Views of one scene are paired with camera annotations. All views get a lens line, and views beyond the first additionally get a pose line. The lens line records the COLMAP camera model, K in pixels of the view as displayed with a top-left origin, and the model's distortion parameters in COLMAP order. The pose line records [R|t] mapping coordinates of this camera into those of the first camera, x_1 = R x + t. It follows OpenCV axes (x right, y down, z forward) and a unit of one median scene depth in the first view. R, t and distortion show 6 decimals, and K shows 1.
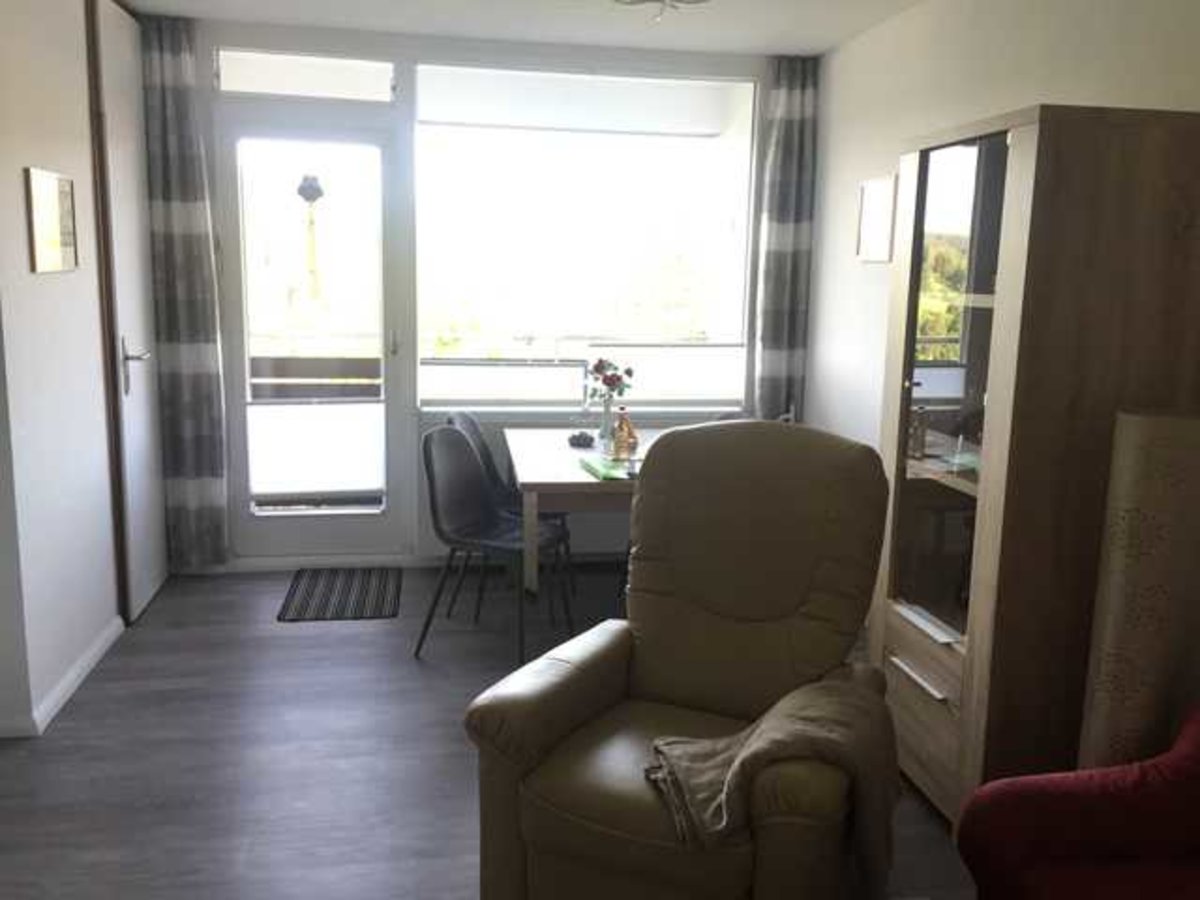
lens RADIAL K [[1015.8, 0, 600.9], [0, 1015.8, 445.9], [0, 0, 1]] dist [0.021028, -0.003871]
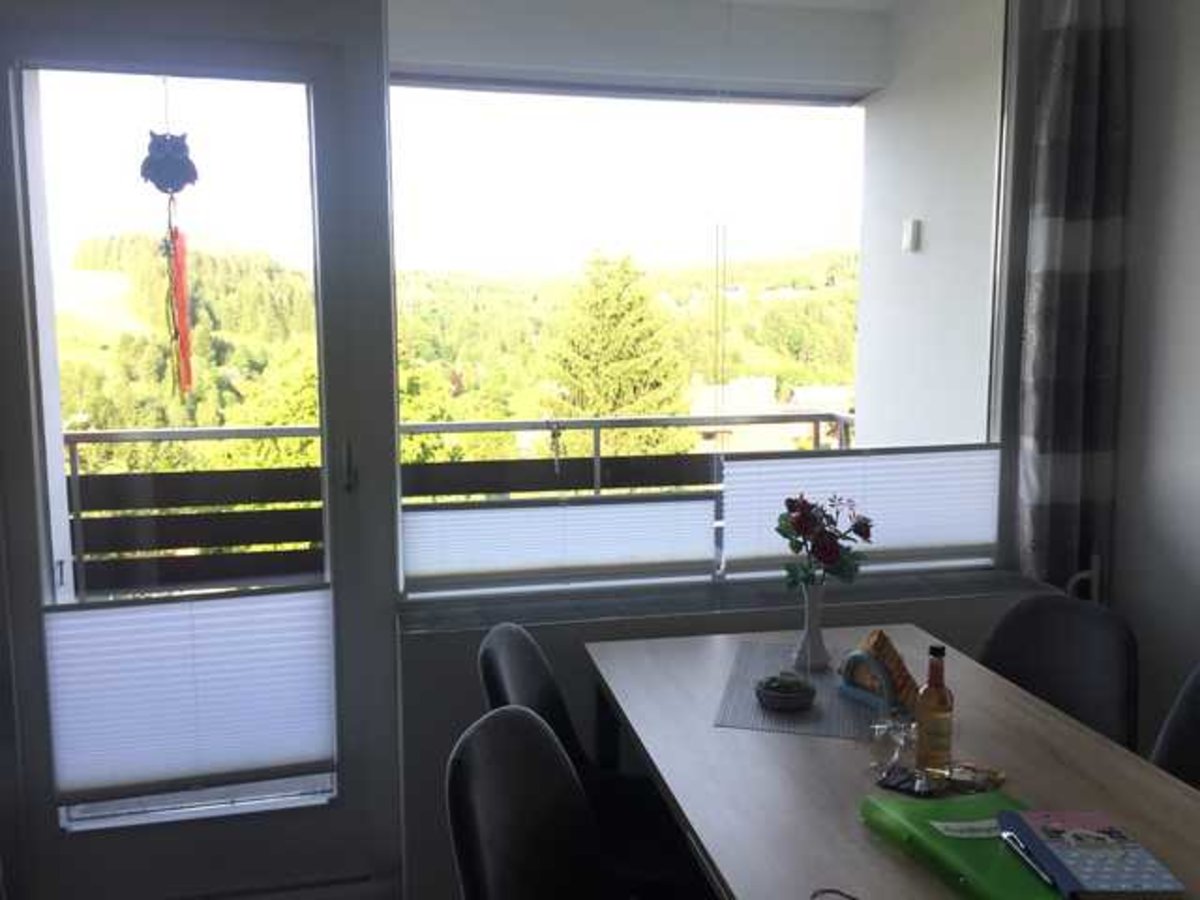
lens RADIAL K [[1015.8, 0, 599.5], [0, 1015.8, 450.8], [0, 0, 1]] dist [0.021028, -0.003871]
pose [[0.997870, -0.034374, 0.055442, -0.105071], [0.037164, 0.998052, -0.050111, -0.079238], [-0.053612, 0.052065, 0.997204, 0.478533]]
